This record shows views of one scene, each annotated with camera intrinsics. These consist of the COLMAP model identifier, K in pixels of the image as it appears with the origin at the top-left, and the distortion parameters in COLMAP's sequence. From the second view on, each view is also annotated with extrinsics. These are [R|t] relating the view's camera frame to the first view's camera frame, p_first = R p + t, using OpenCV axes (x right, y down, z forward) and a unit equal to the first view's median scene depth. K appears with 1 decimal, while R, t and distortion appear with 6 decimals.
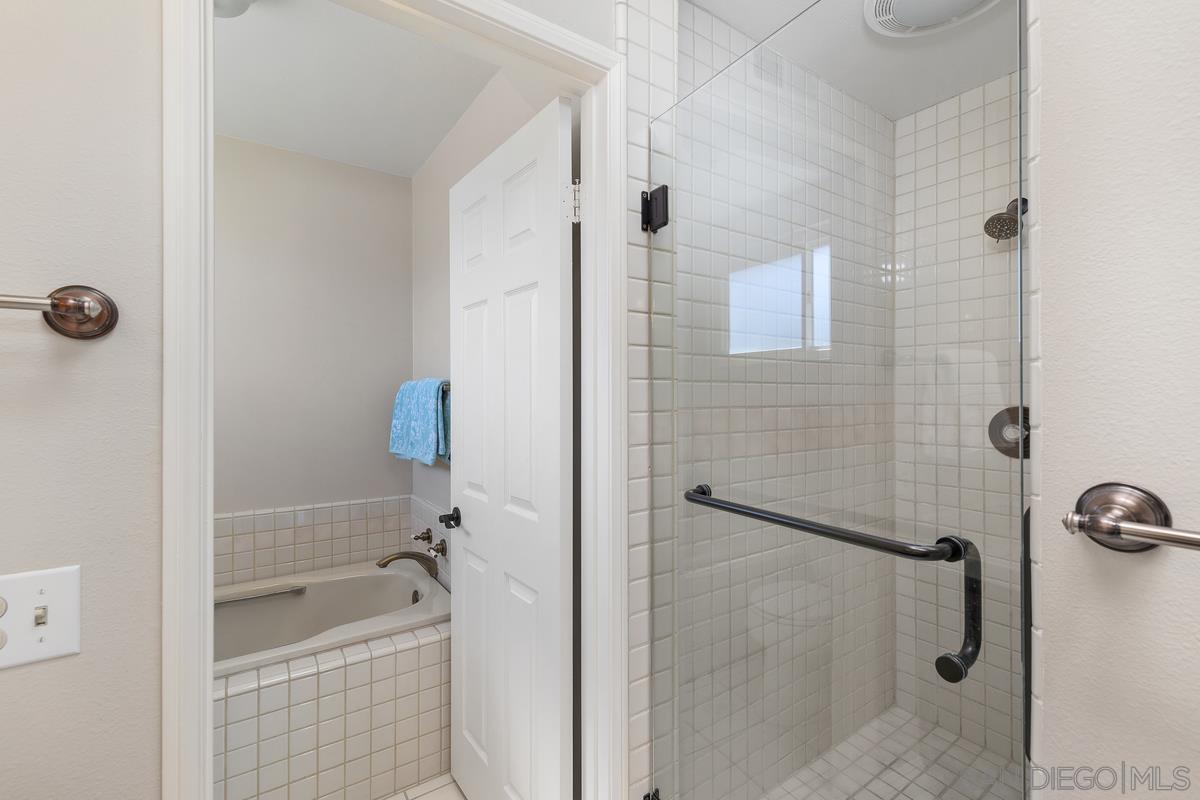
lens RADIAL K [[525.6, 0, 604.1], [0, 525.6, 397.1], [0, 0, 1]] dist [0.006751, -0.001280]
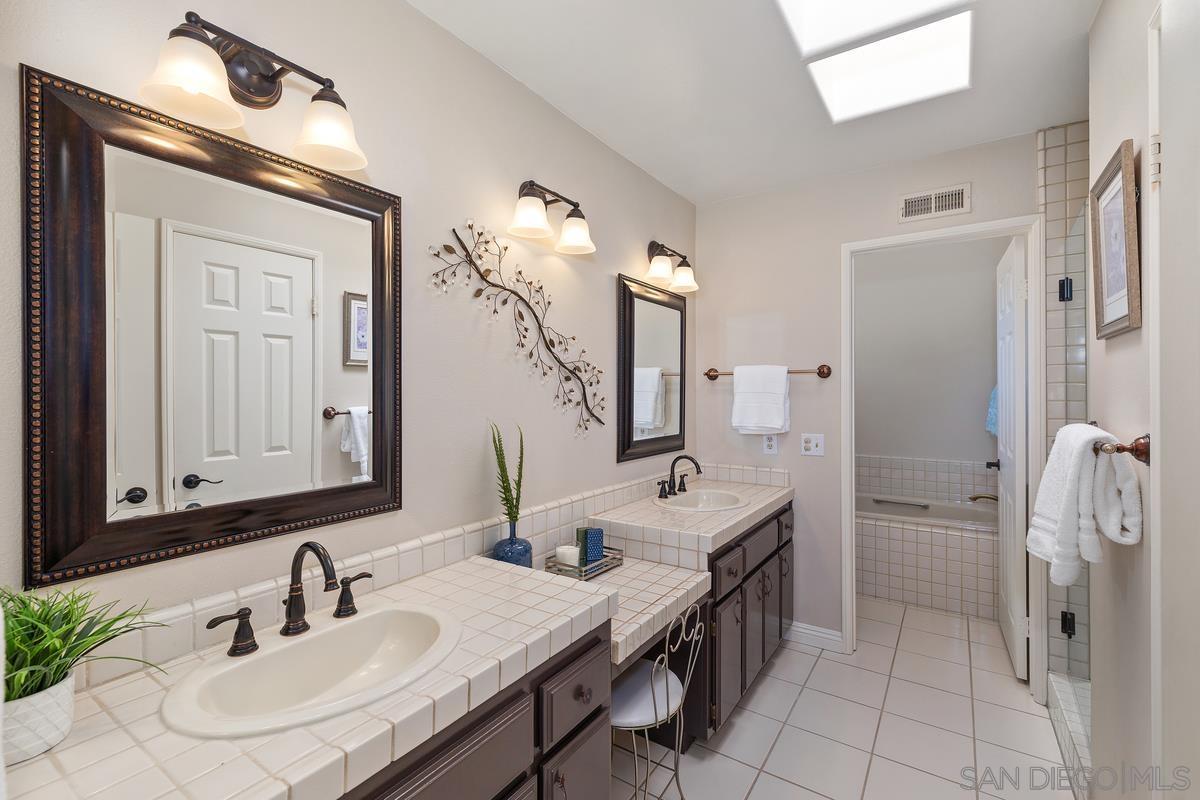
lens RADIAL K [[525.6, 0, 603.1], [0, 525.6, 397.0], [0, 0, 1]] dist [0.006751, -0.001280]
pose [[0.361613, 0.002429, -0.932325, 1.577479], [-0.006779, 0.999977, -0.000024, 0.041601], [0.932304, 0.006329, 0.361621, -1.492979]]
